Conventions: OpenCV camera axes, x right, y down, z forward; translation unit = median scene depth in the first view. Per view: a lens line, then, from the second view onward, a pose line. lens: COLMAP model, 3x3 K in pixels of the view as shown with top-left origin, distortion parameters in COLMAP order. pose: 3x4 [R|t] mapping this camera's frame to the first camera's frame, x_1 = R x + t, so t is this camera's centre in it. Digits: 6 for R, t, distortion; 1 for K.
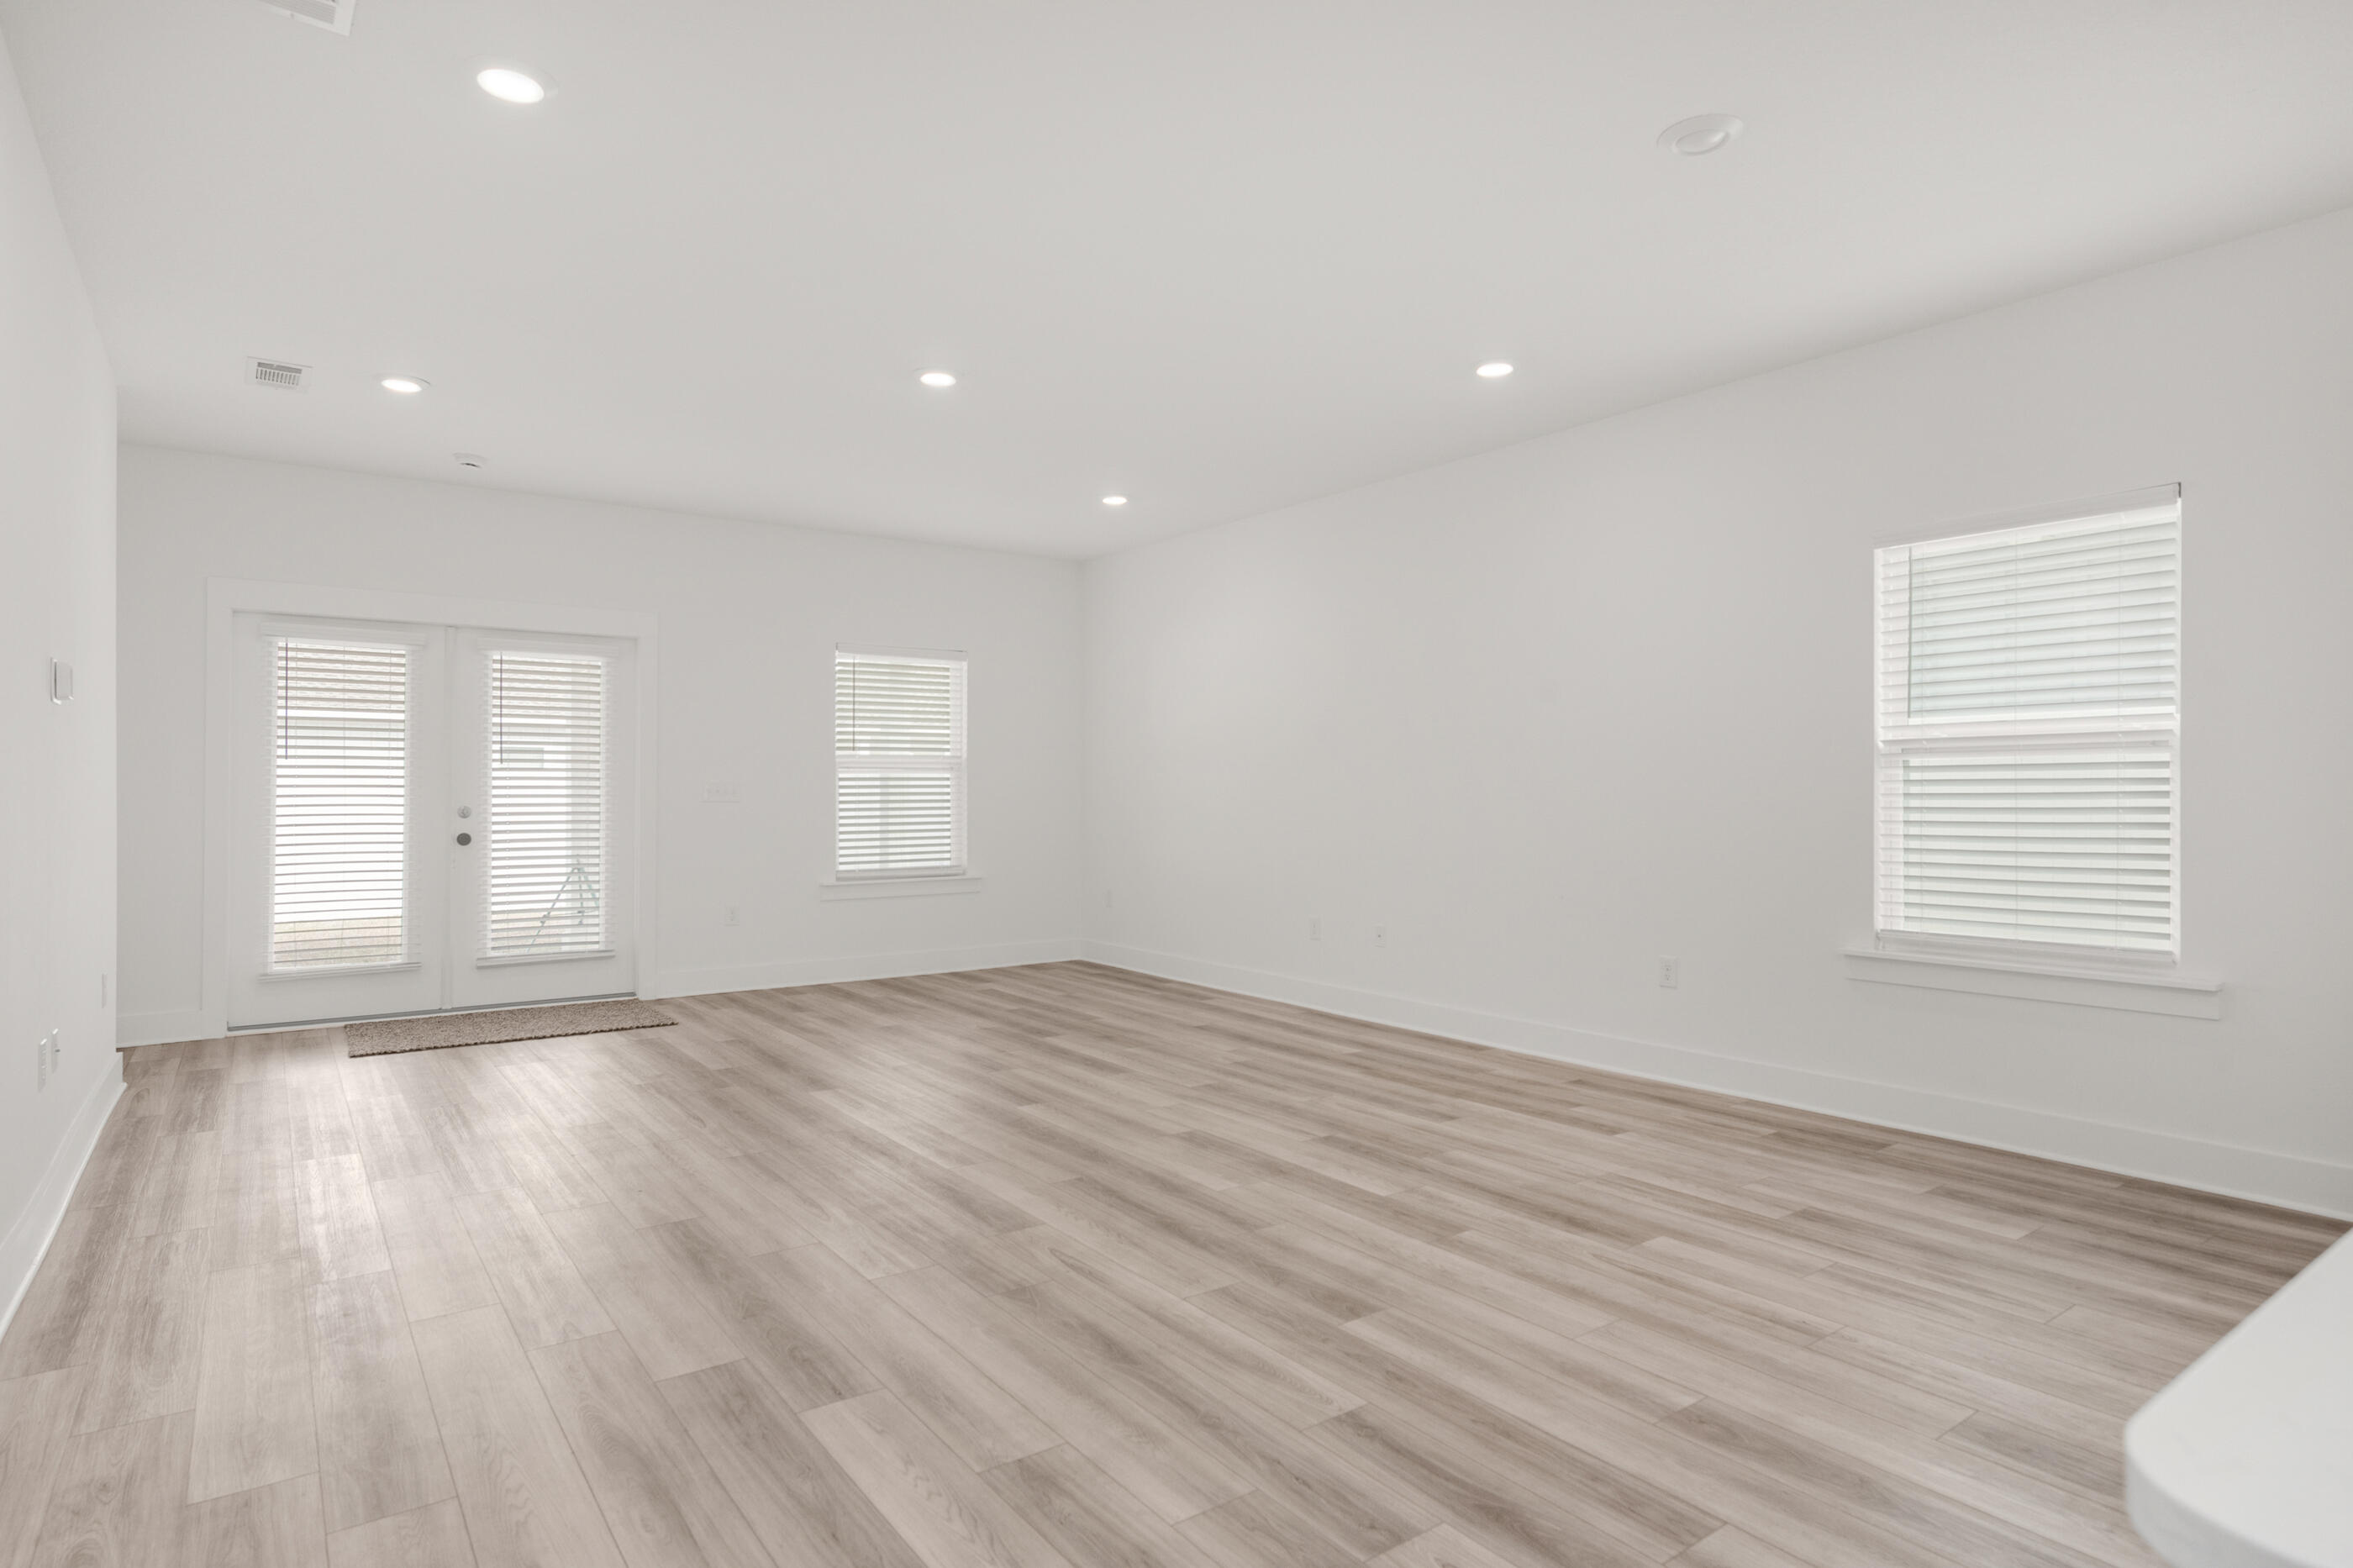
lens RADIAL K [[1262.7, 0, 1183.2], [0, 1262.7, 764.4], [0, 0, 1]] dist [0.002482, -0.002775]
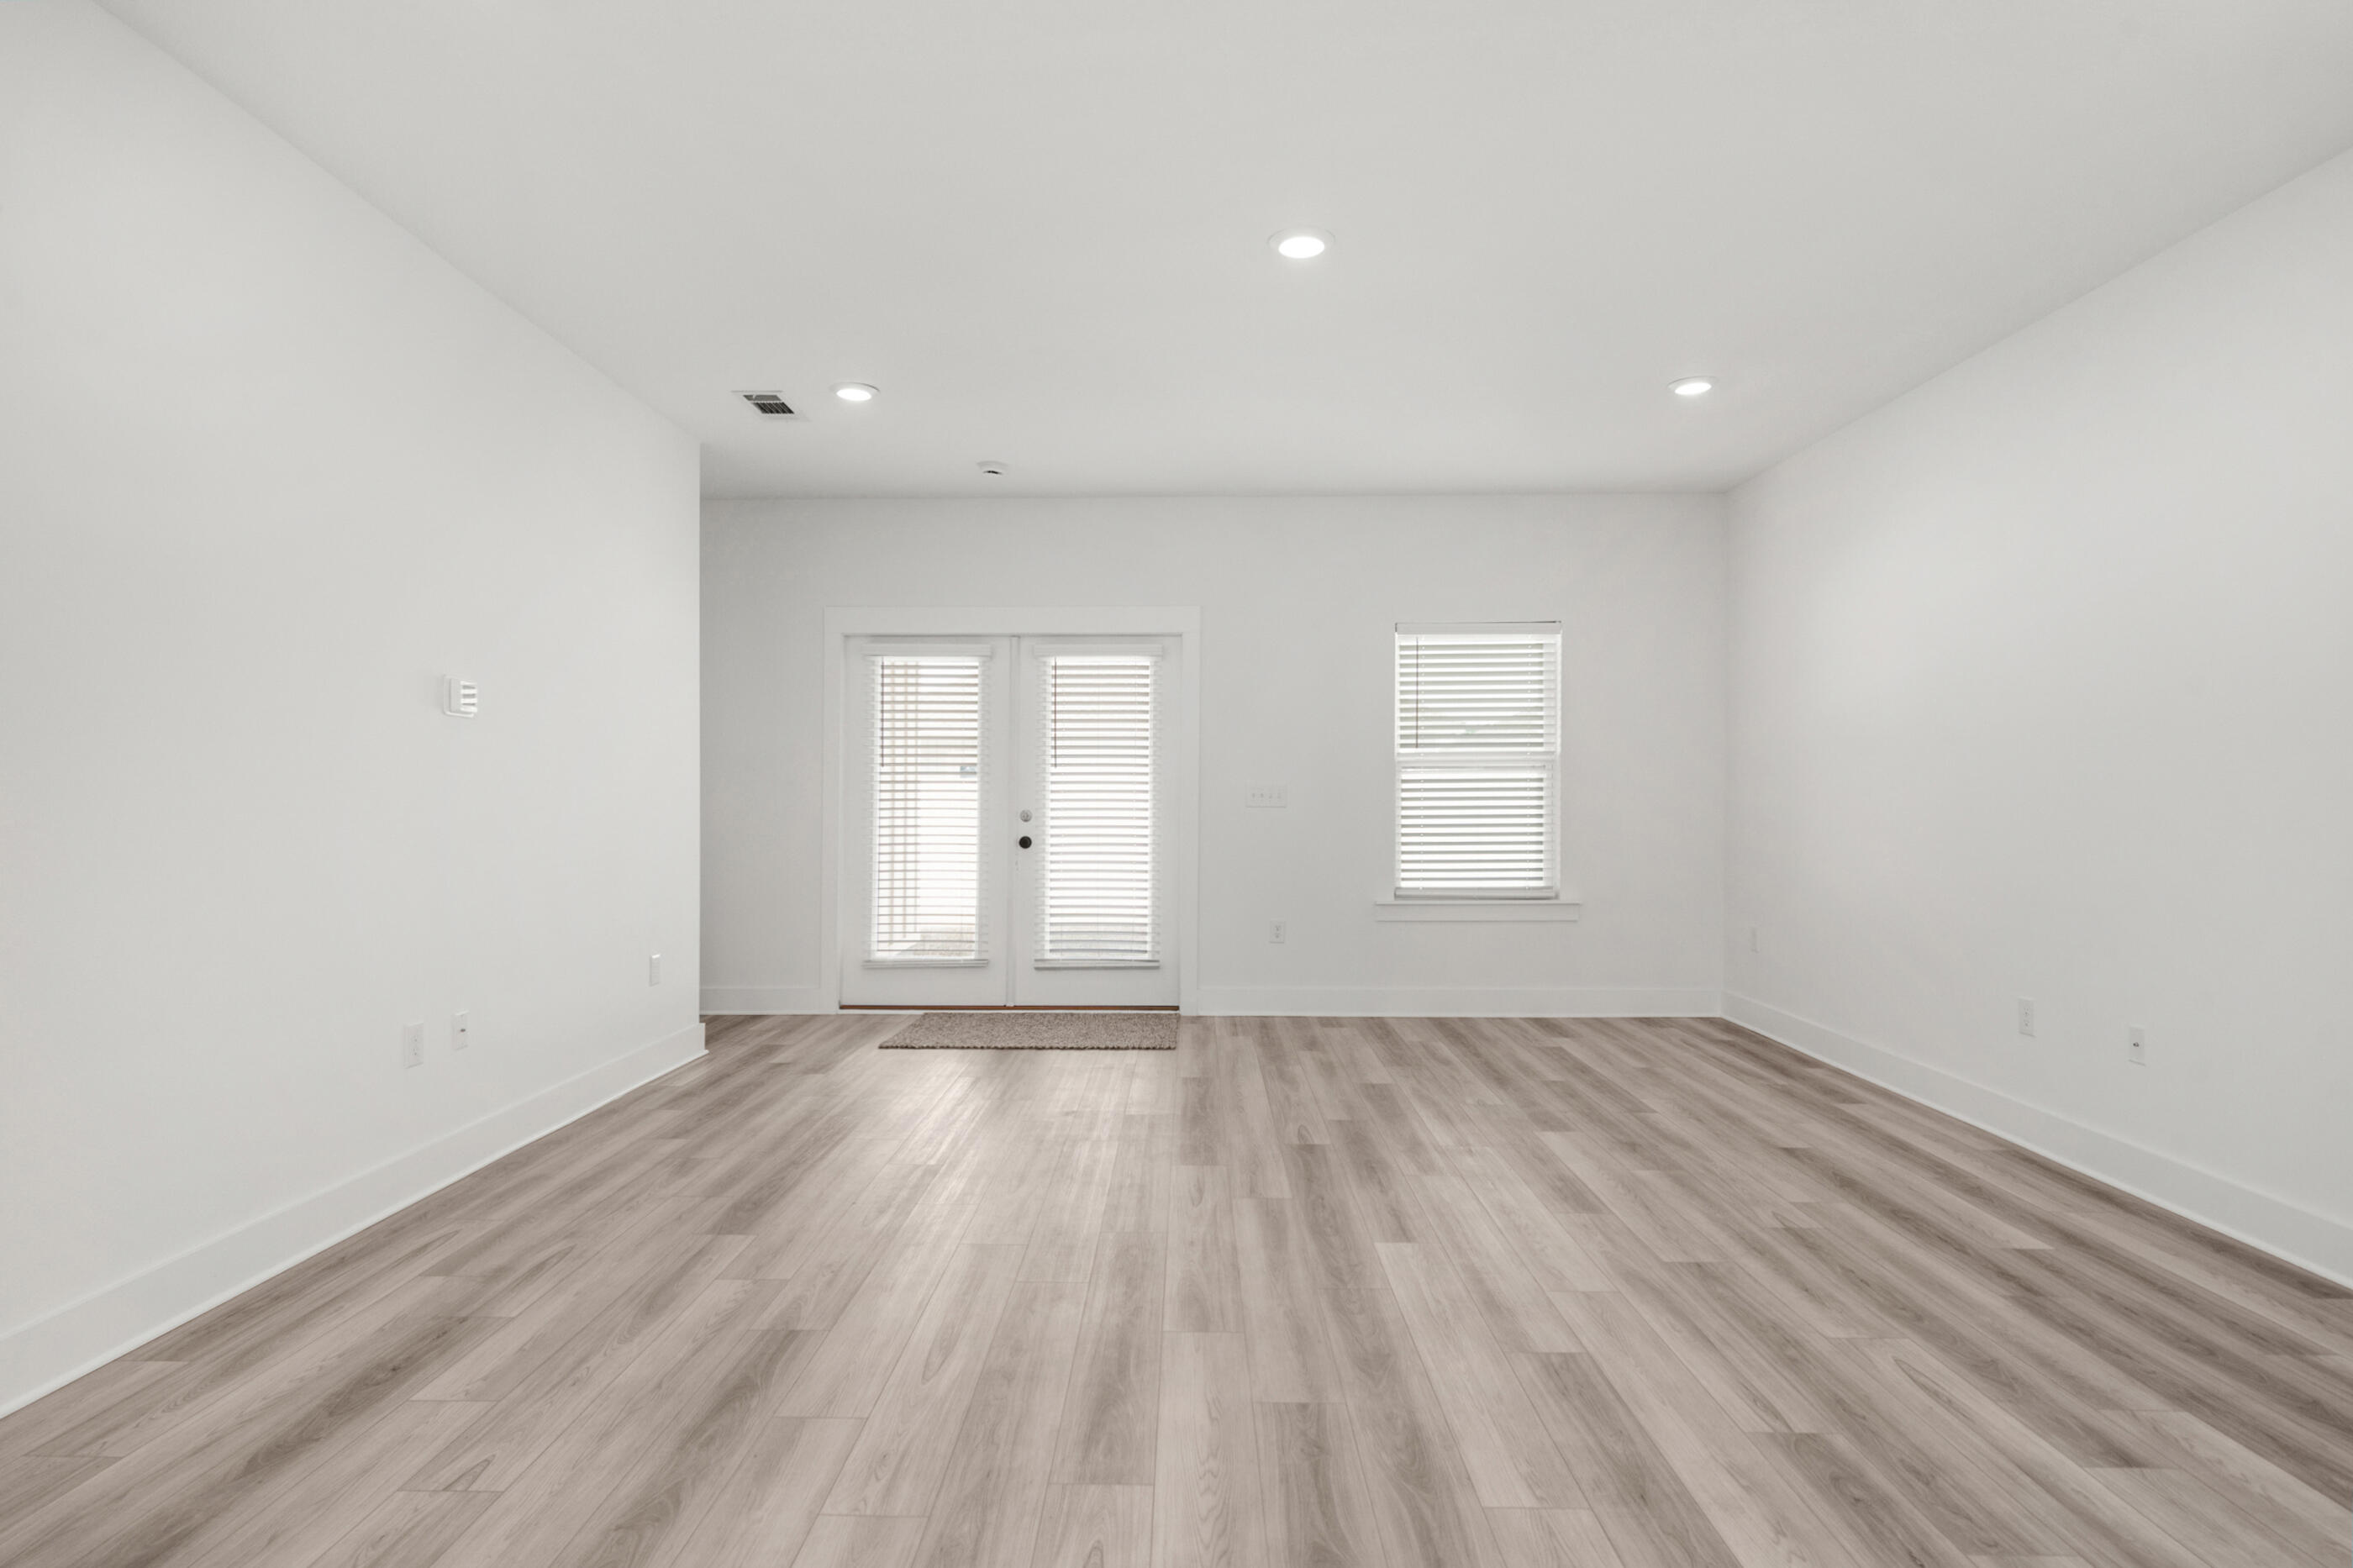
lens RADIAL K [[1262.7, 0, 1166.8], [0, 1262.7, 777.5], [0, 0, 1]] dist [0.002482, -0.002775]
pose [[0.798486, -0.007510, -0.601967, 0.190202], [0.013086, 0.999902, 0.004884, 0.004747], [0.601872, -0.011777, 0.798506, 0.343048]]
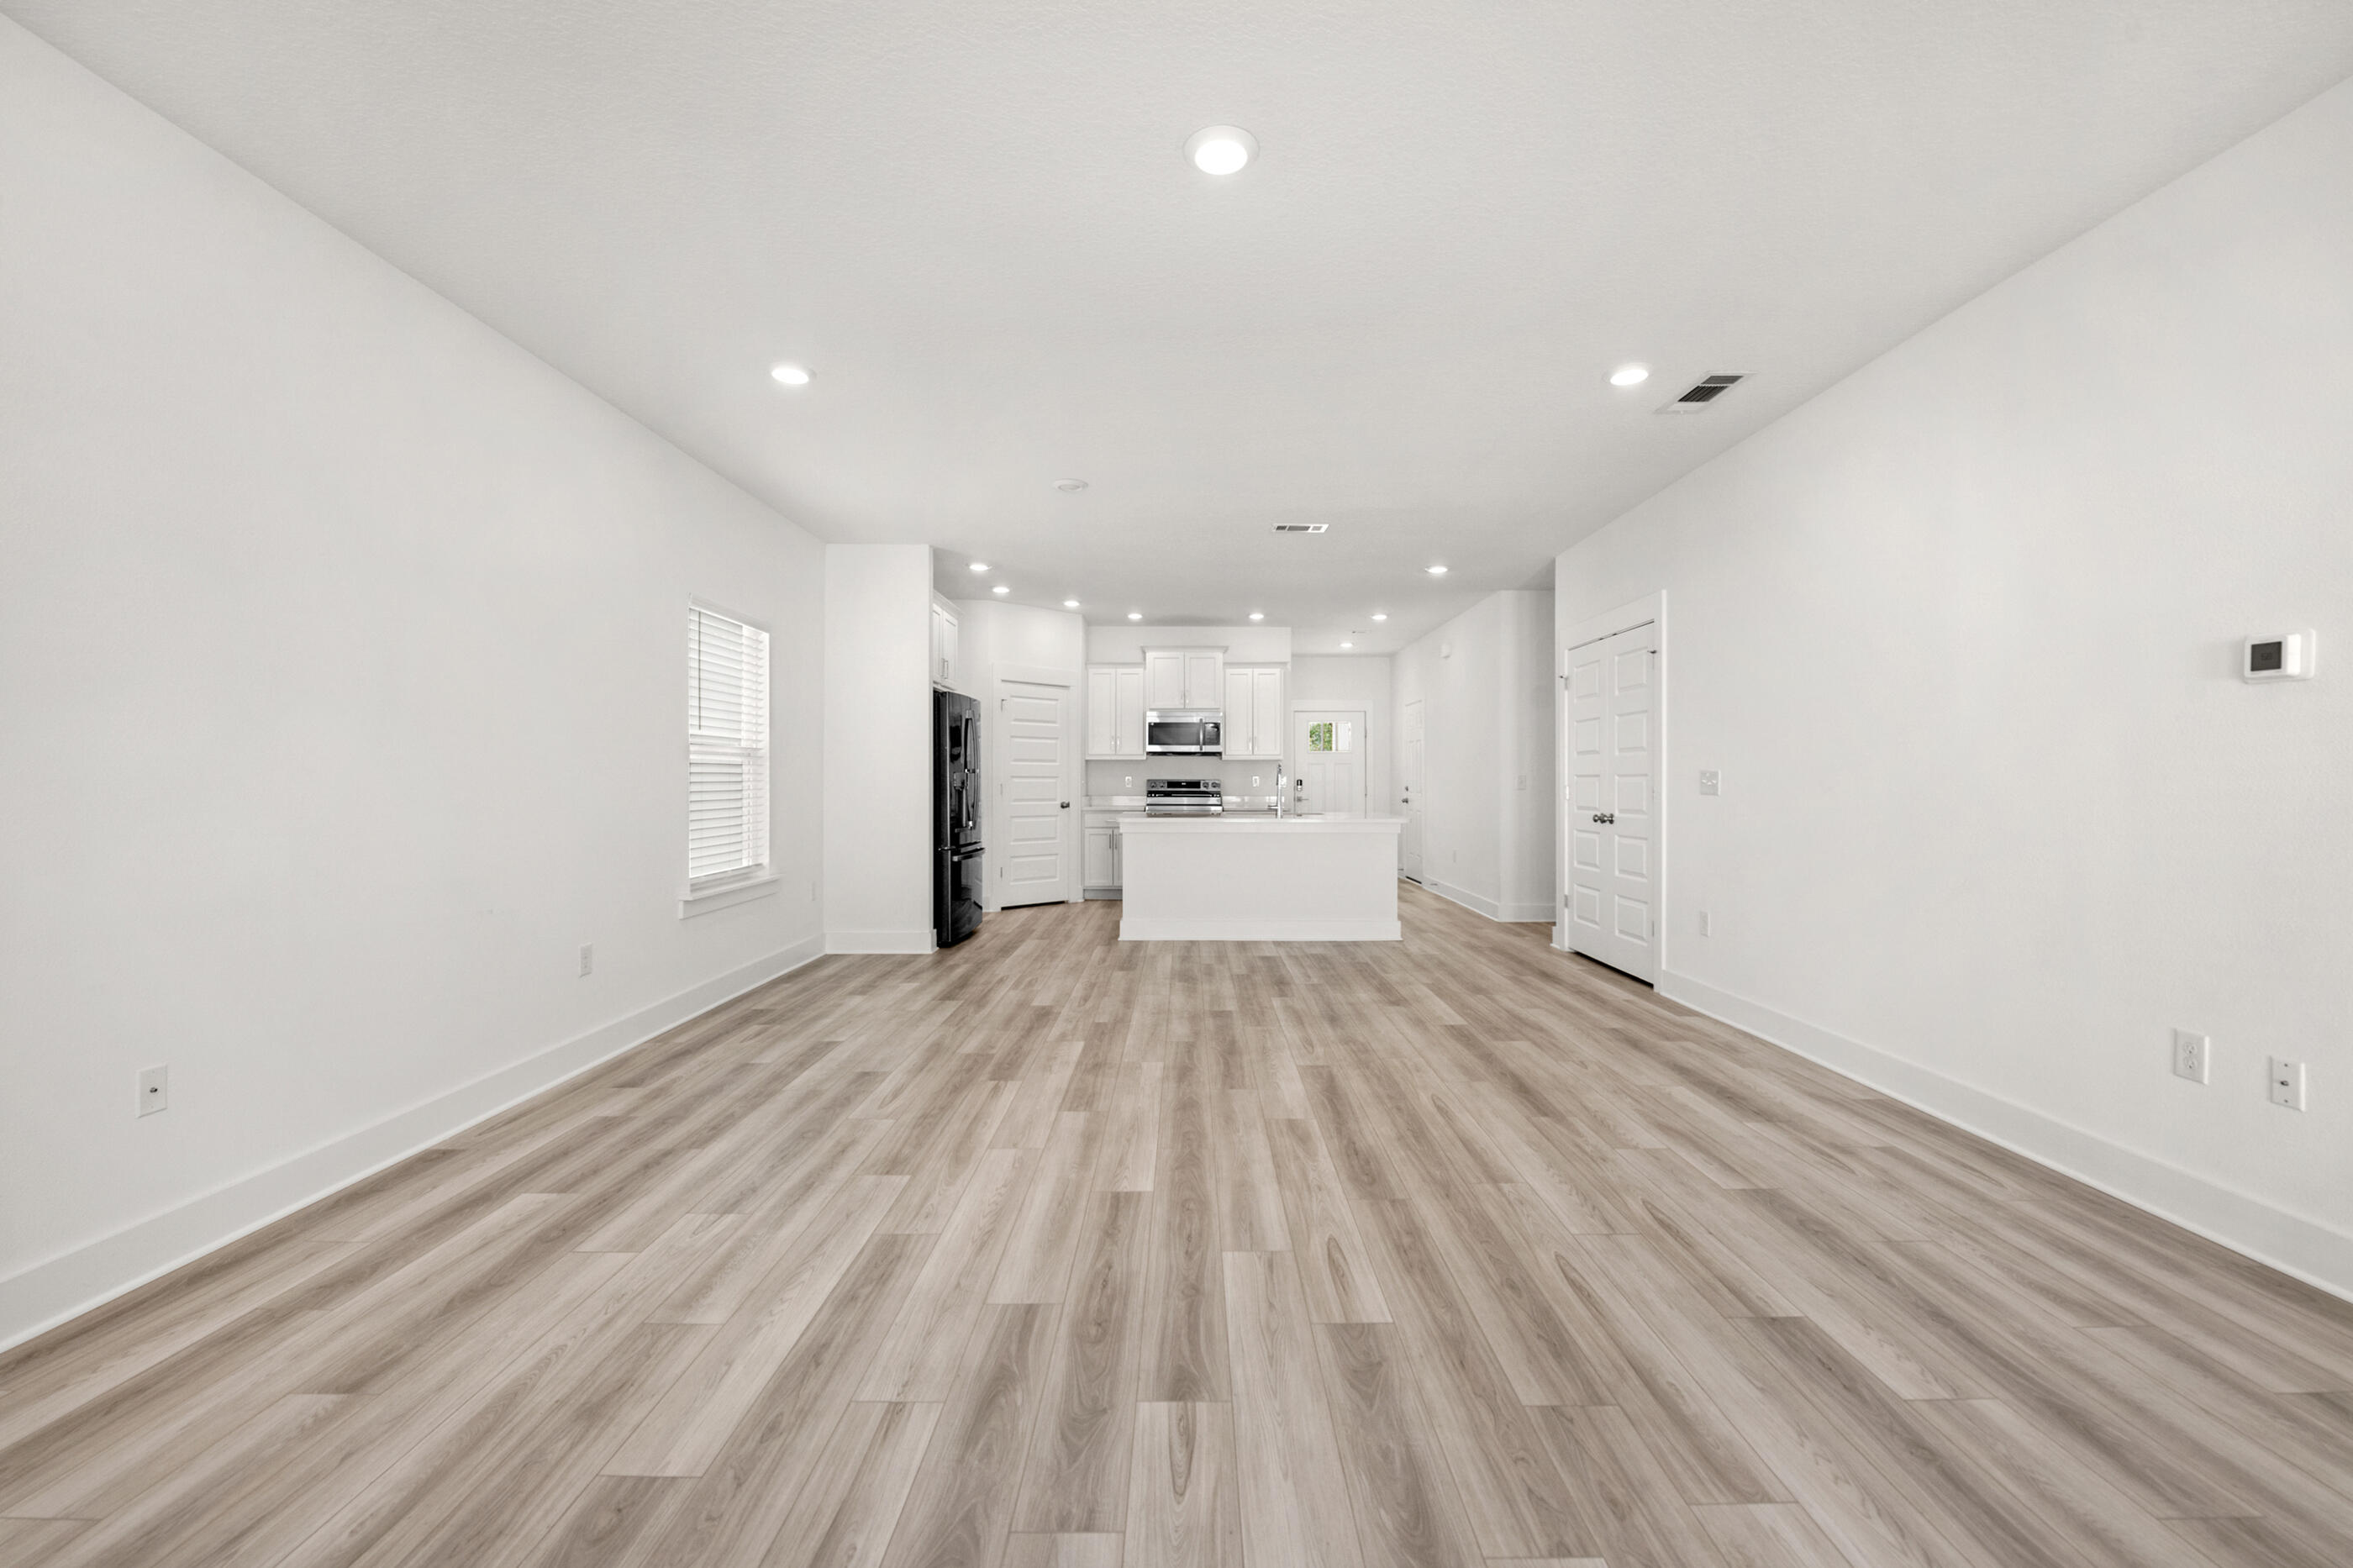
lens RADIAL K [[965.6, 0, 1200.3], [0, 965.6, 755.7], [0, 0, 1]] dist [-0.010362, -0.001975]
pose [[-0.817445, 0.012156, 0.575879, -0.466200], [-0.016773, 0.998851, -0.044893, 0.030842], [-0.575763, -0.046357, -0.816302, 1.380316]]
